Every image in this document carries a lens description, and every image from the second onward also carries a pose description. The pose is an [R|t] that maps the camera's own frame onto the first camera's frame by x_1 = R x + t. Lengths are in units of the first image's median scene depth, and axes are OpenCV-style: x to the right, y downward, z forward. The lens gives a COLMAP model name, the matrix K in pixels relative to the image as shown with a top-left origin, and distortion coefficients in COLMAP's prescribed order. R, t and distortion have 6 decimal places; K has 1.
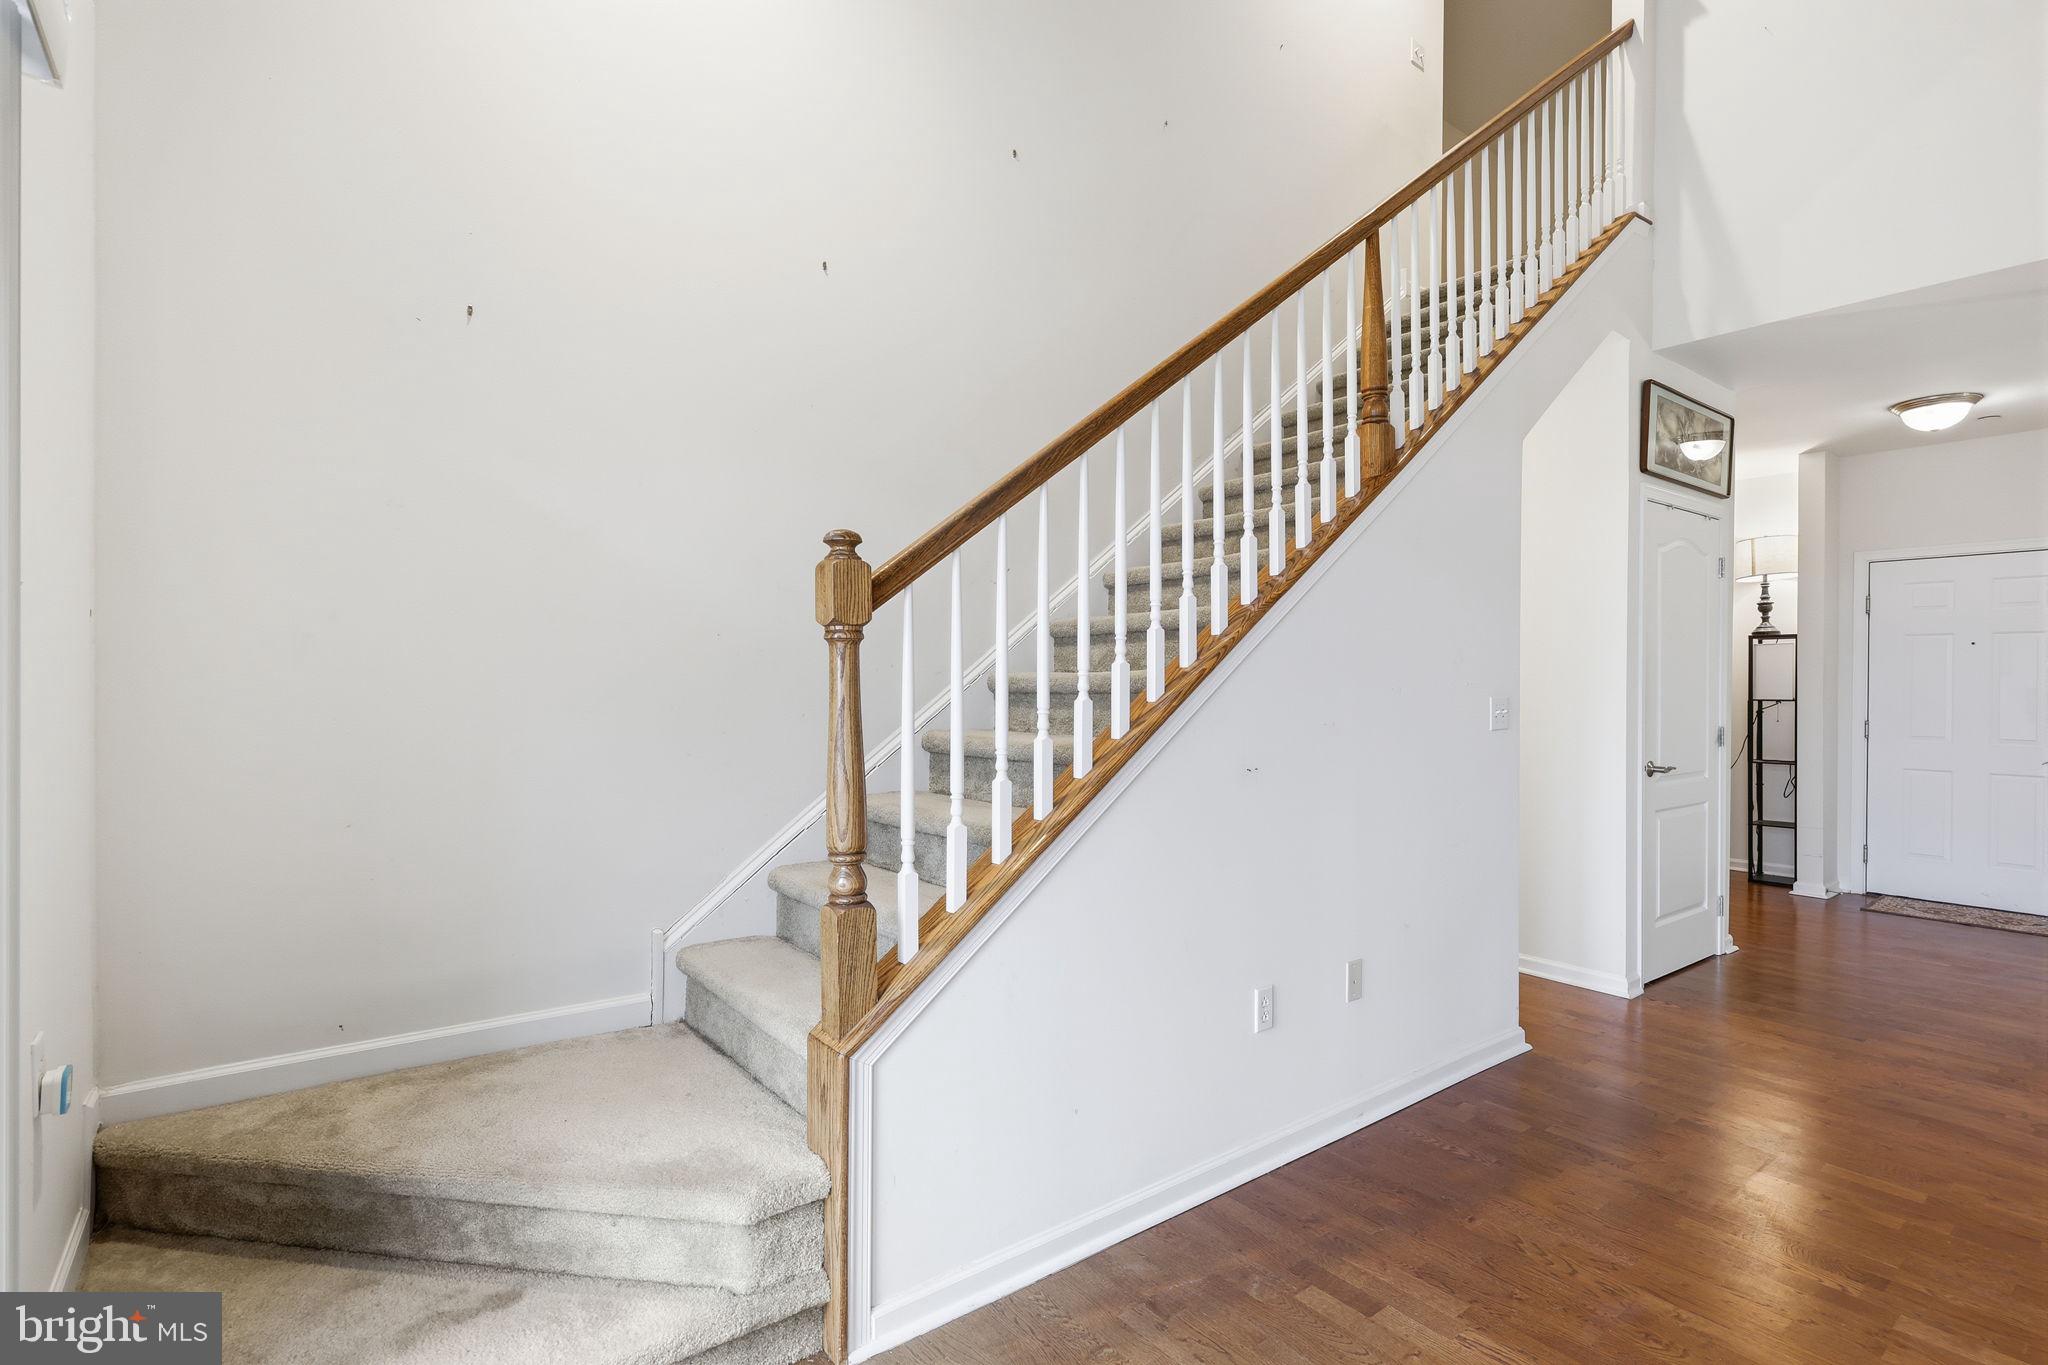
lens RADIAL K [[966.6, 0, 1015.7], [0, 966.6, 678.5], [0, 0, 1]] dist [0.002777, 0.000383]
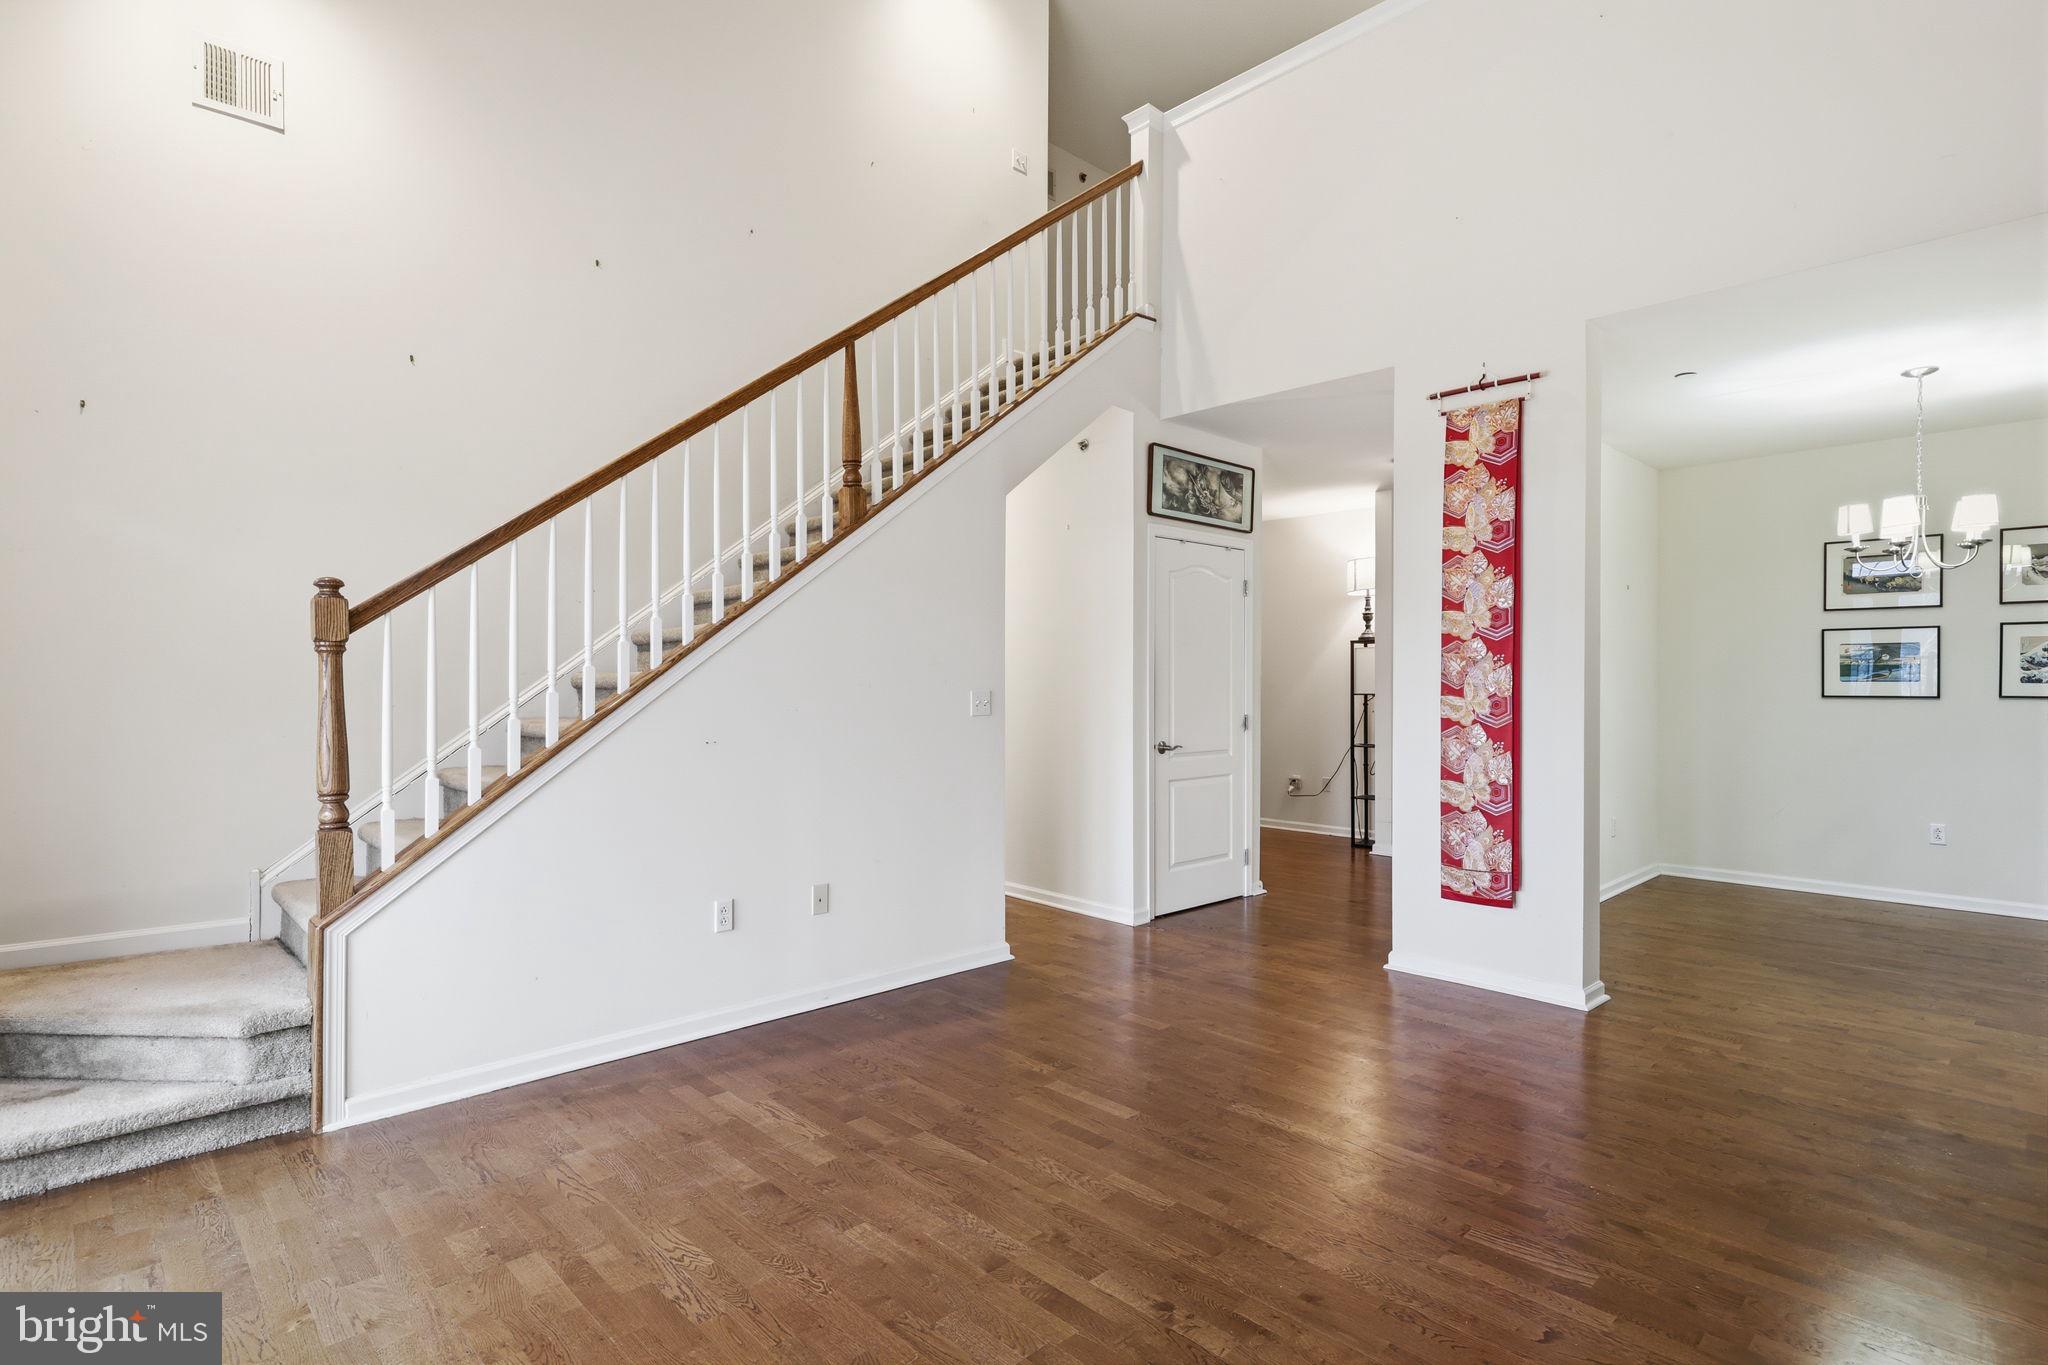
lens RADIAL K [[1020.4, 0, 1024.8], [0, 1020.4, 677.2], [0, 0, 1]] dist [0.005487, 0.000097]
pose [[0.994696, -0.002381, 0.102835, 0.643917], [0.002513, 0.999996, -0.001154, 0.003779], [-0.102832, 0.001407, 0.994698, -0.599612]]
